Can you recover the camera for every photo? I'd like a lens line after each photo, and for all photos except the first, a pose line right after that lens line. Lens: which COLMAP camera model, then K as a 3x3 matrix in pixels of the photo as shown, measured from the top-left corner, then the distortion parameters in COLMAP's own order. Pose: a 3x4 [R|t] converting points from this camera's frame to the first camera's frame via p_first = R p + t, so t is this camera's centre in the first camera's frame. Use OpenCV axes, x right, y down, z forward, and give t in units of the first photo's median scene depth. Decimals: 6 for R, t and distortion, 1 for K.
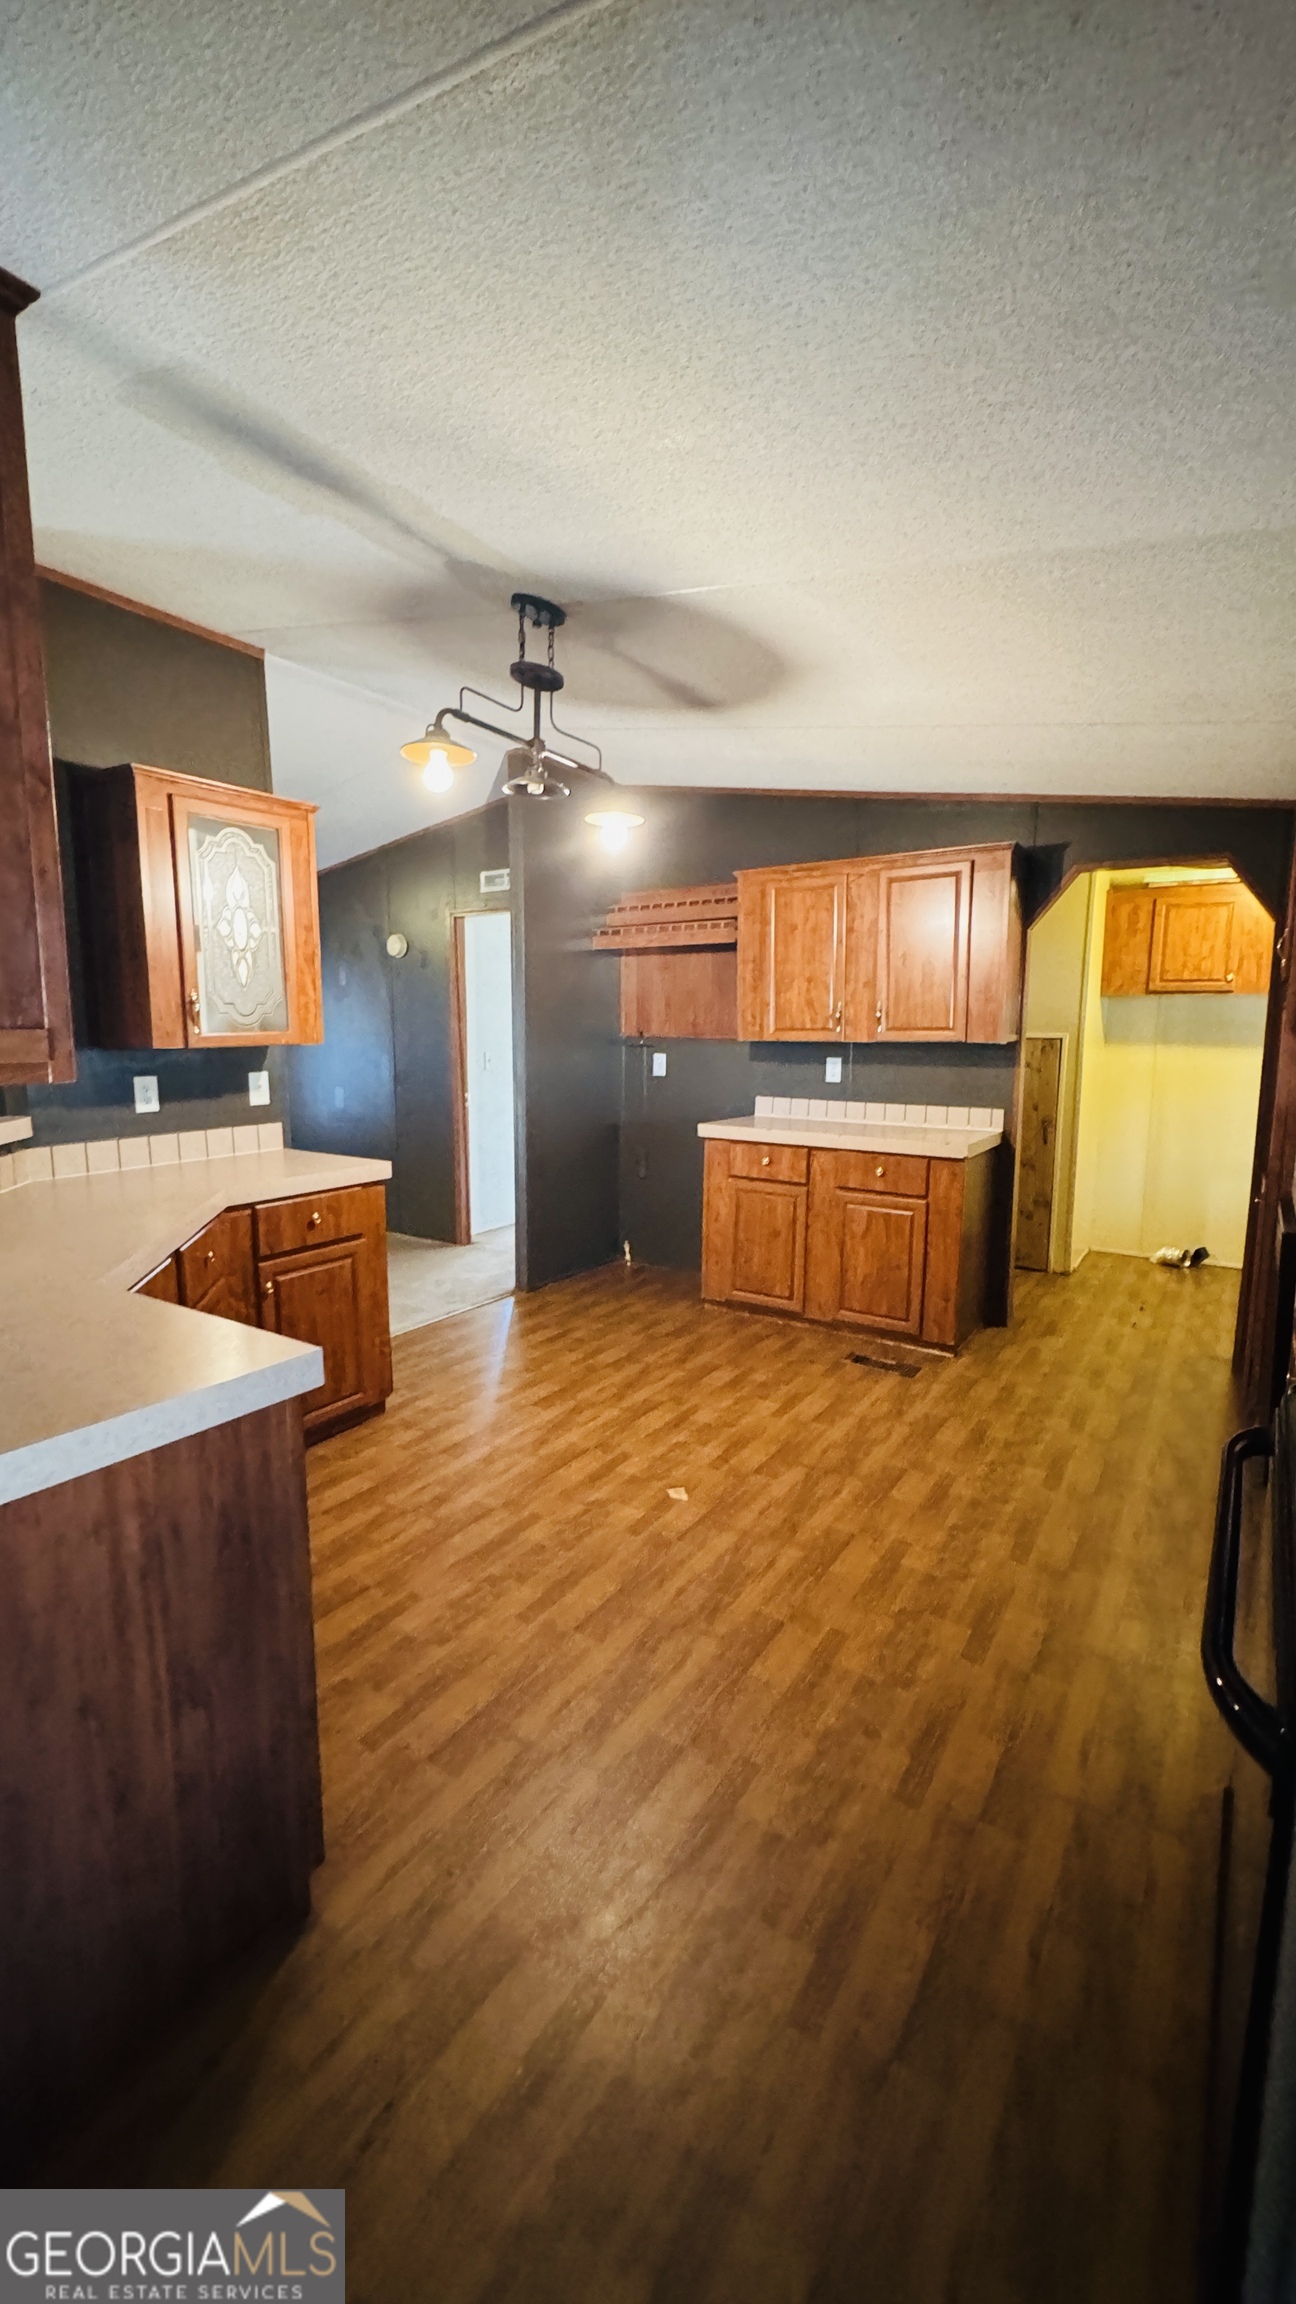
lens RADIAL K [[914.7, 0, 648.0], [0, 914.7, 1152.0], [0, 0, 1]] dist [-0.009048, -0.000128]
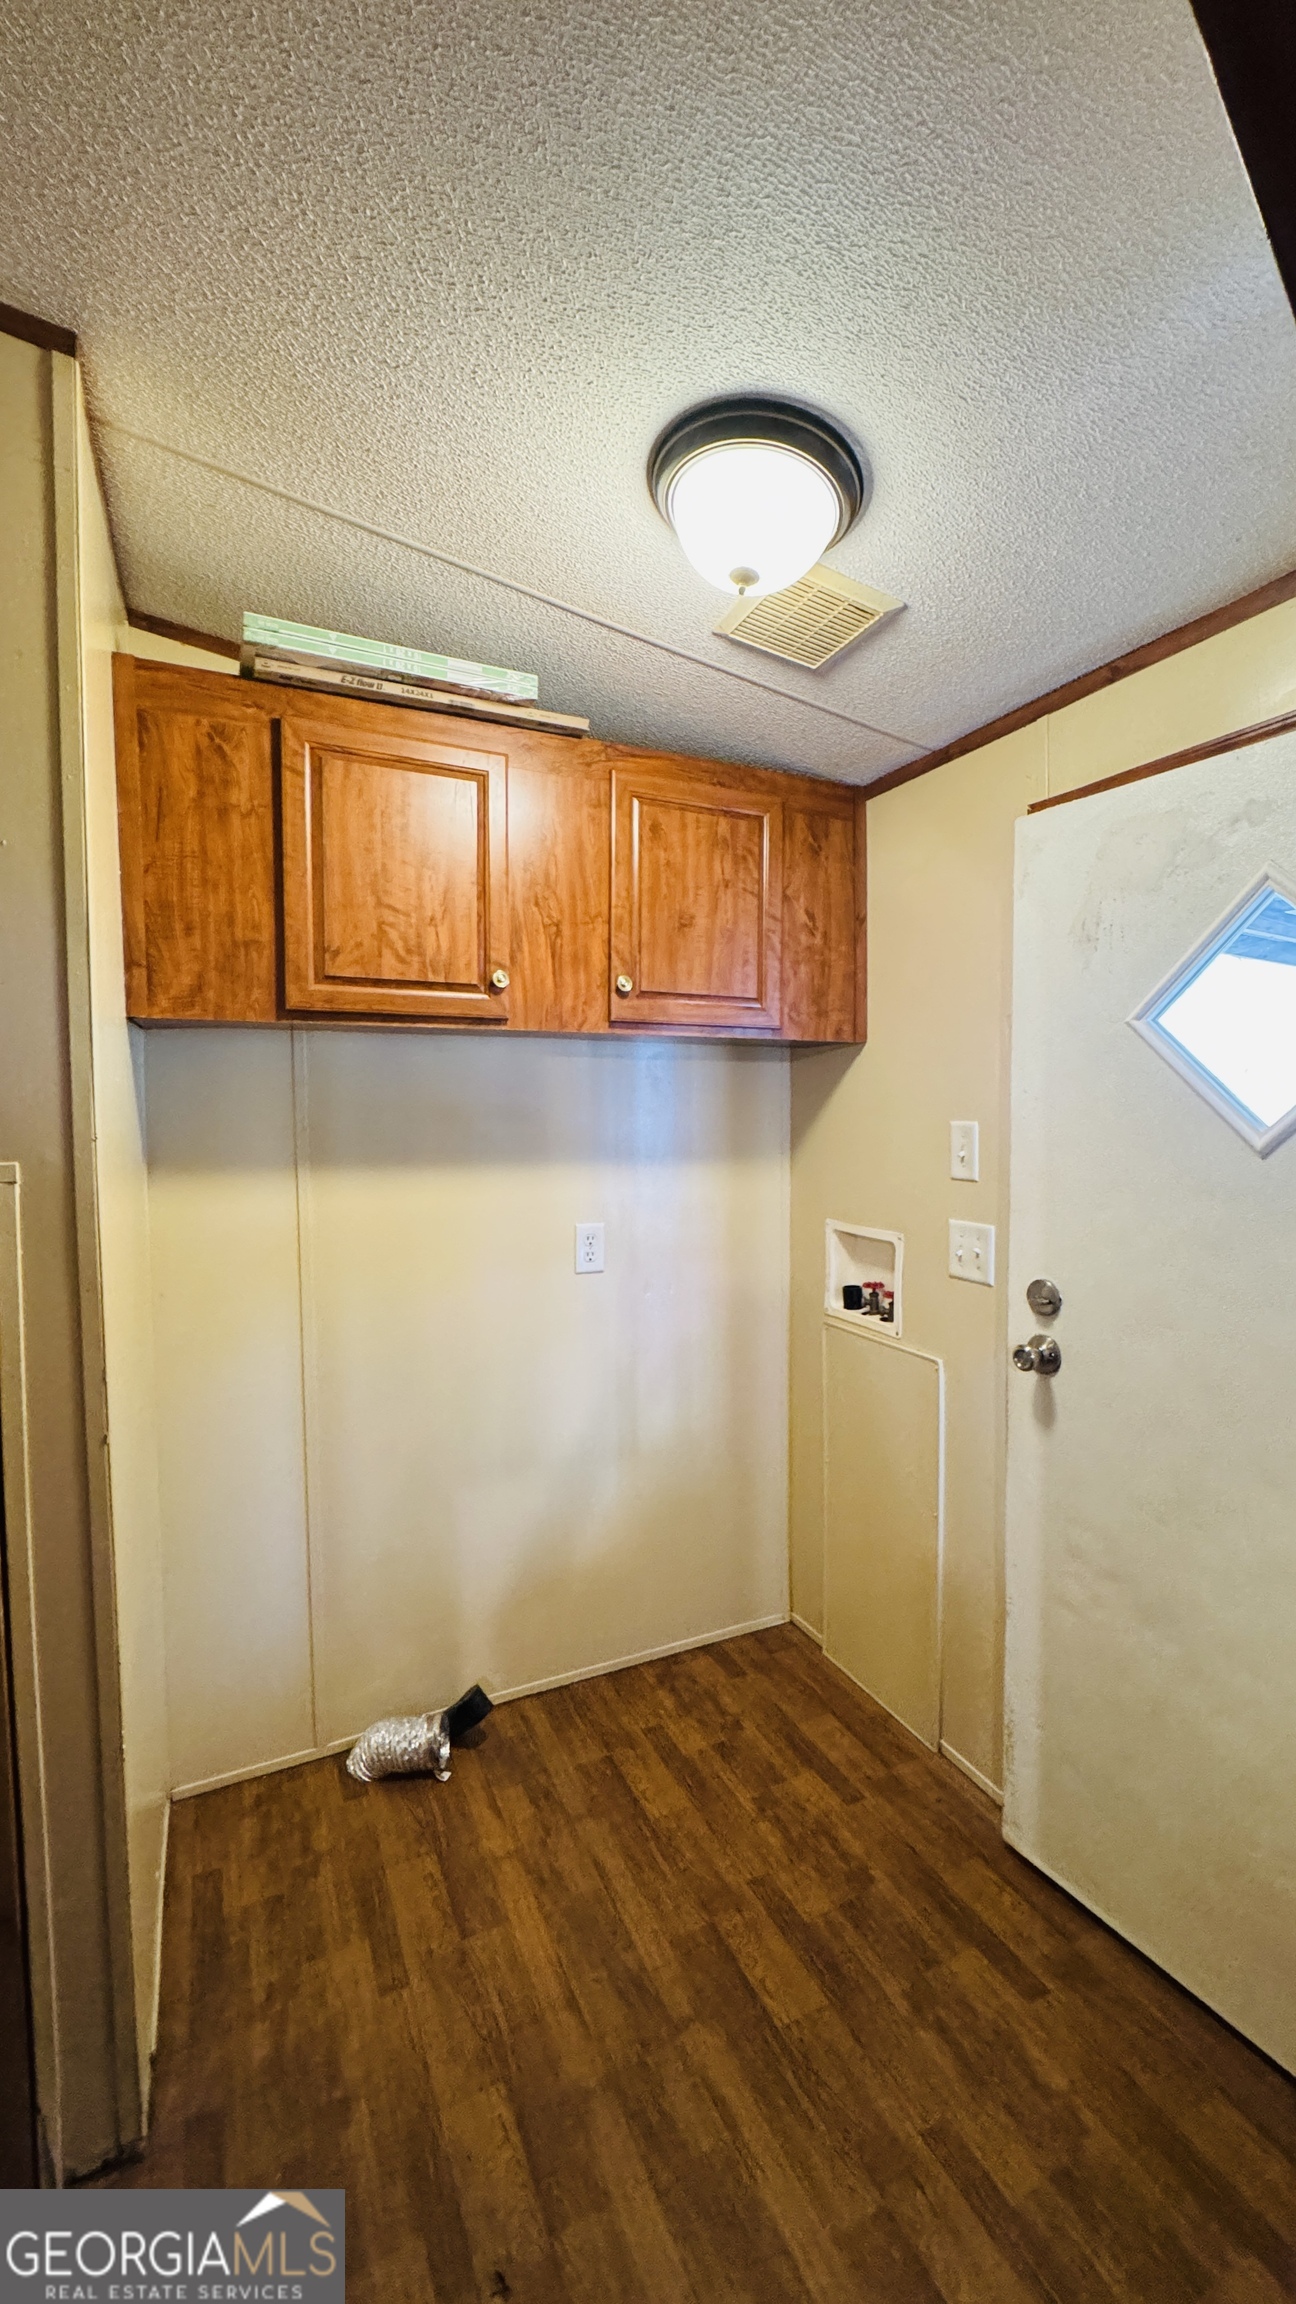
lens RADIAL K [[914.7, 0, 648.0], [0, 914.7, 1152.0], [0, 0, 1]] dist [-0.009048, -0.000128]
pose [[0.518950, -0.049485, 0.853371, 0.346522], [0.128943, 0.991431, -0.020921, -0.105954], [-0.845024, 0.120893, 0.520884, 0.744810]]
